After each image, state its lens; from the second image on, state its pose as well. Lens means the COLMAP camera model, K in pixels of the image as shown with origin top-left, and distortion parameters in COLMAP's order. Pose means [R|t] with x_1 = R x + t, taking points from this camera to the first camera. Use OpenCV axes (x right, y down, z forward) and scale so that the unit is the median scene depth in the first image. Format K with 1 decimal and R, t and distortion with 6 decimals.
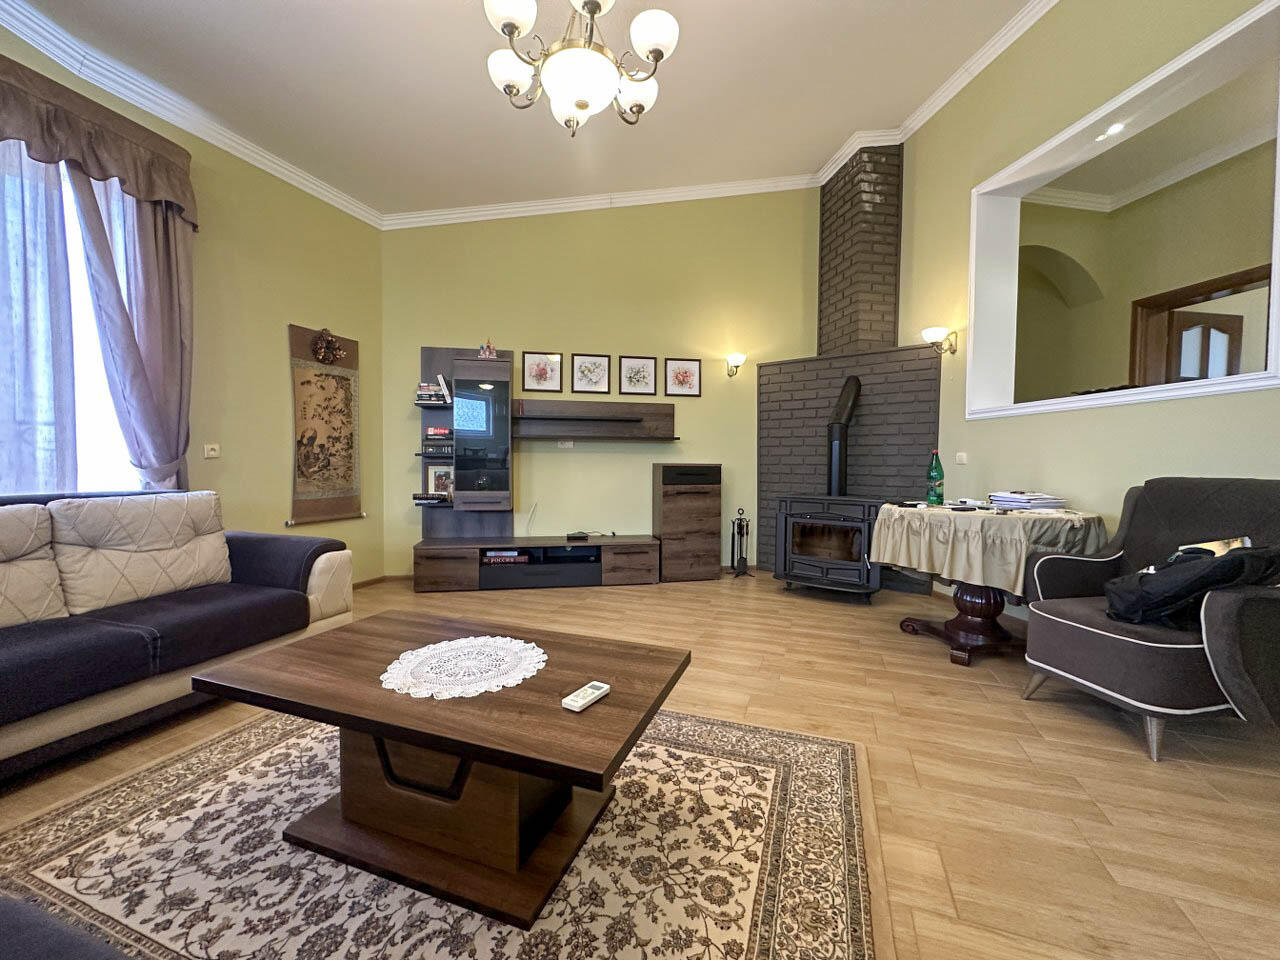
lens RADIAL K [[510.1, 0, 641.6], [0, 510.1, 479.7], [0, 0, 1]] dist [-0.002907, 0.000708]
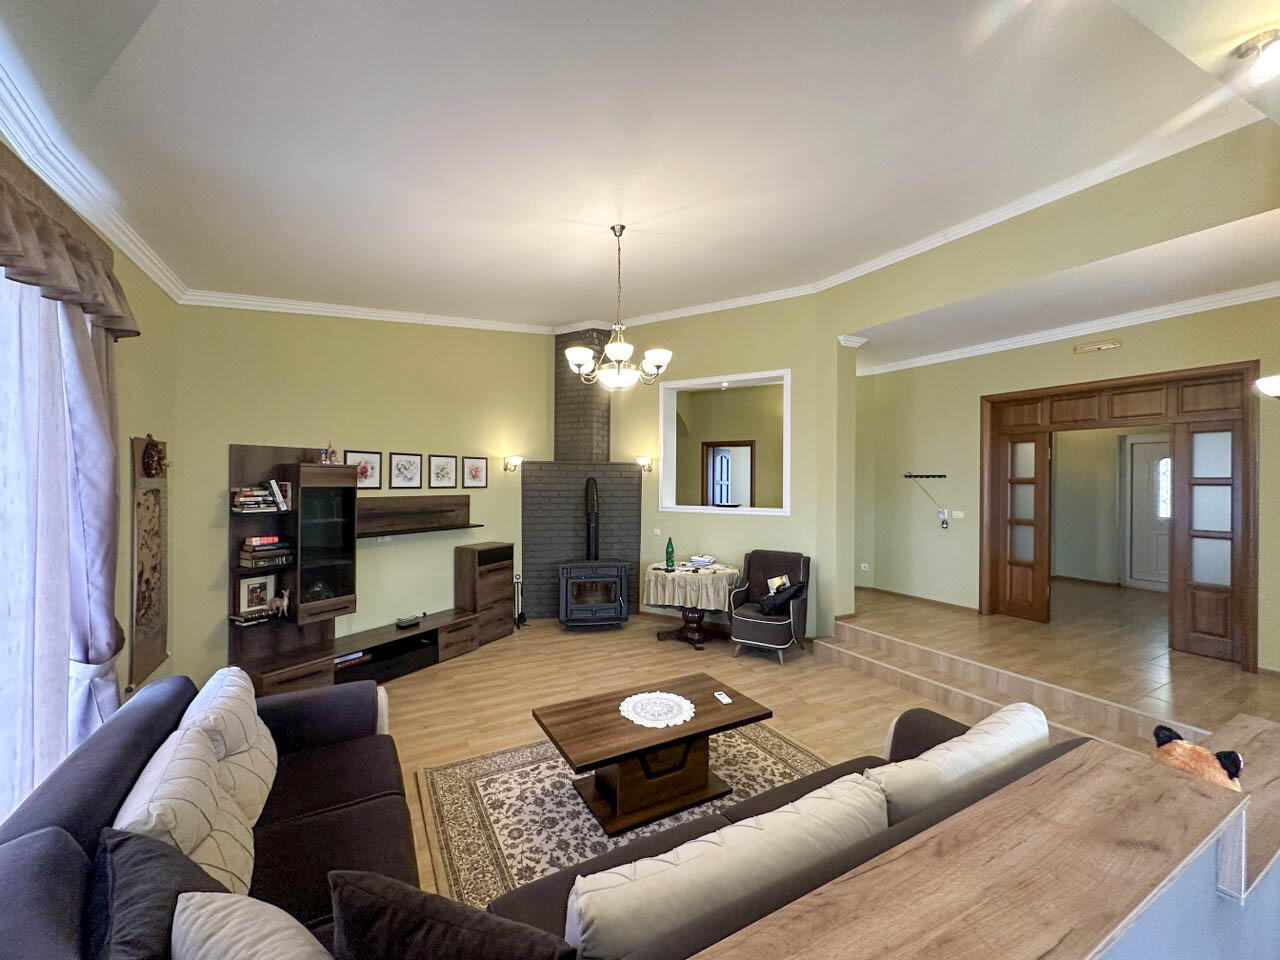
lens RADIAL K [[510.1, 0, 639.8], [0, 510.1, 478.7], [0, 0, 1]] dist [-0.002907, 0.000708]
pose [[0.658034, -0.001553, 0.752986, -0.665524], [0.024505, 0.999512, -0.019353, -0.177794], [-0.752589, 0.031187, 0.657751, -0.104251]]
